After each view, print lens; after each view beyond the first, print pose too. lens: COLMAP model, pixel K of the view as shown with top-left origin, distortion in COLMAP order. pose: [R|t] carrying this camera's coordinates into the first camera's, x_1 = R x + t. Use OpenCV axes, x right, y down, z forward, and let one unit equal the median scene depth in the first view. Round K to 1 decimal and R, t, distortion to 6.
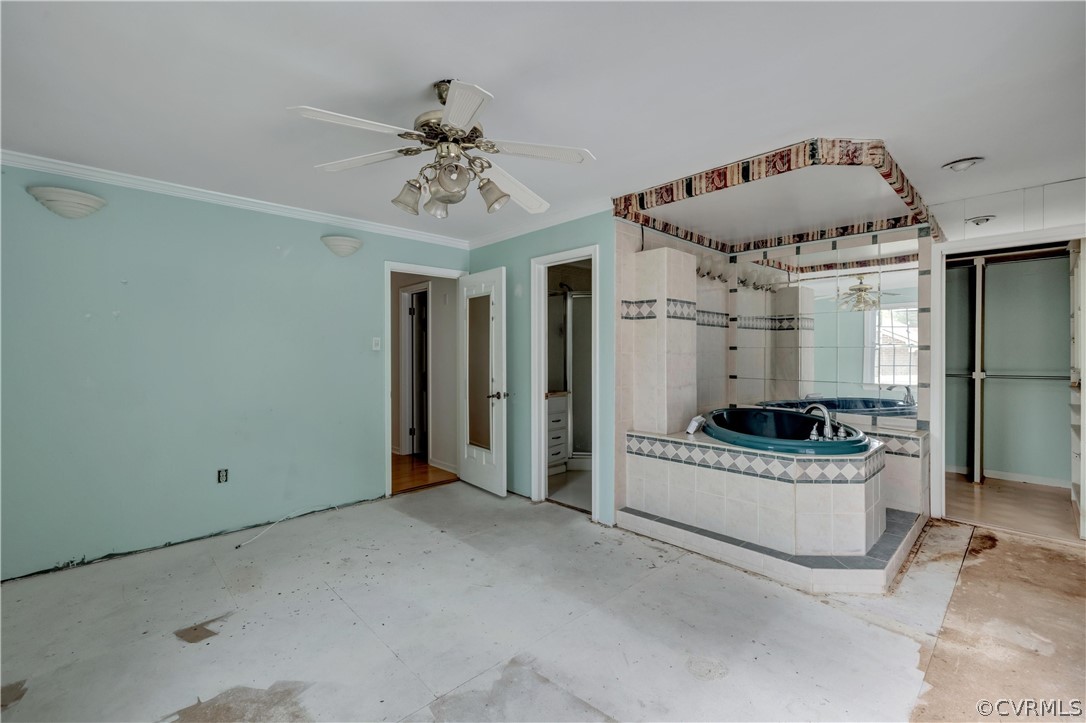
lens RADIAL K [[470.8, 0, 542.4], [0, 470.8, 356.3], [0, 0, 1]] dist [0.000823, 0.000284]
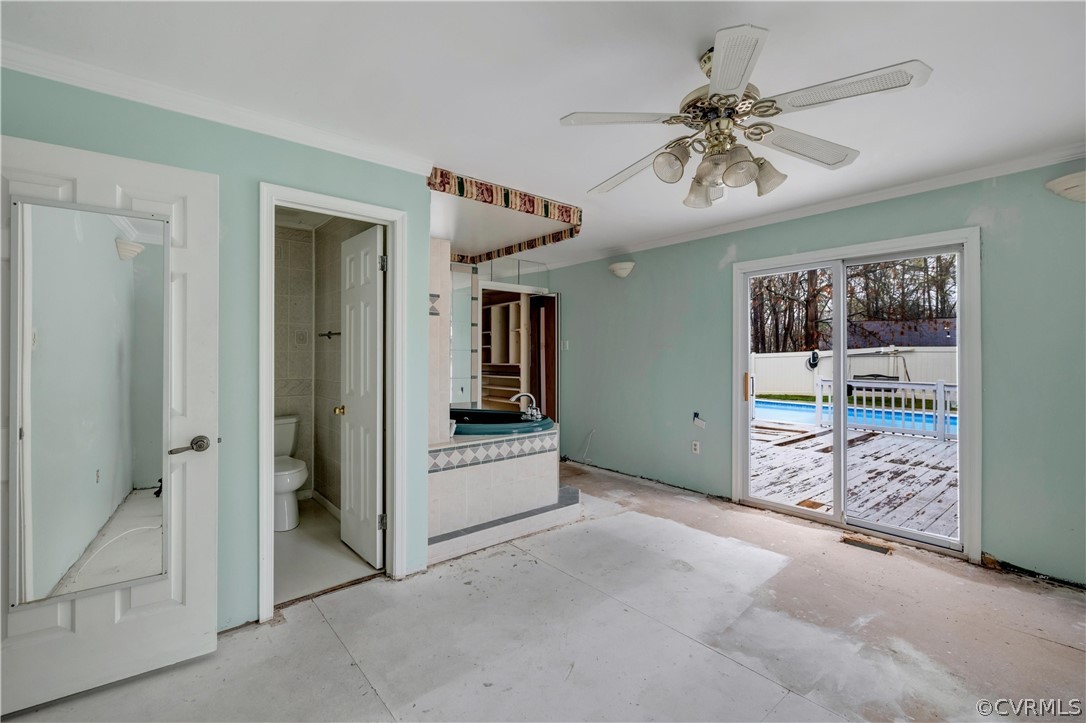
lens RADIAL K [[470.8, 0, 545.7], [0, 470.8, 358.2], [0, 0, 1]] dist [0.000823, 0.000284]
pose [[0.051375, -0.005985, 0.998662, -0.695824], [0.005400, 0.999969, 0.005715, -0.004205], [-0.998665, 0.005100, 0.051406, 0.807496]]
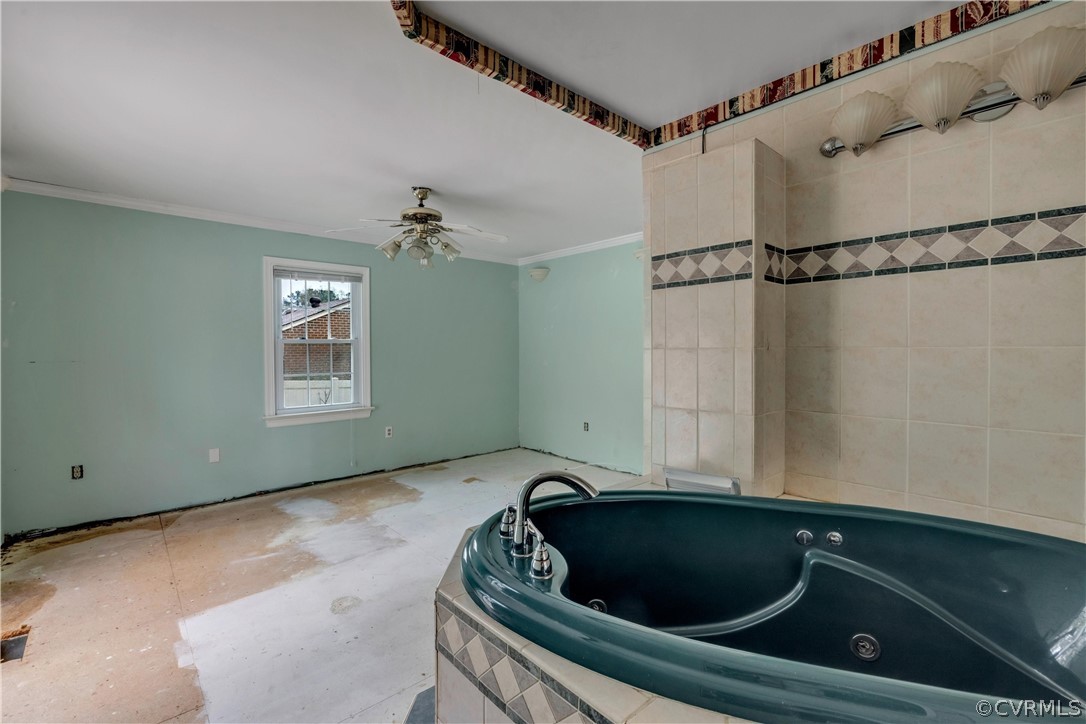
lens RADIAL K [[470.8, 0, 537.2], [0, 470.8, 361.5], [0, 0, 1]] dist [0.000823, 0.000284]
pose [[-0.040393, 0.025988, -0.998846, 0.925080], [-0.002814, 0.999655, 0.026123, -0.005390], [0.999180, 0.003866, -0.040306, 0.930424]]
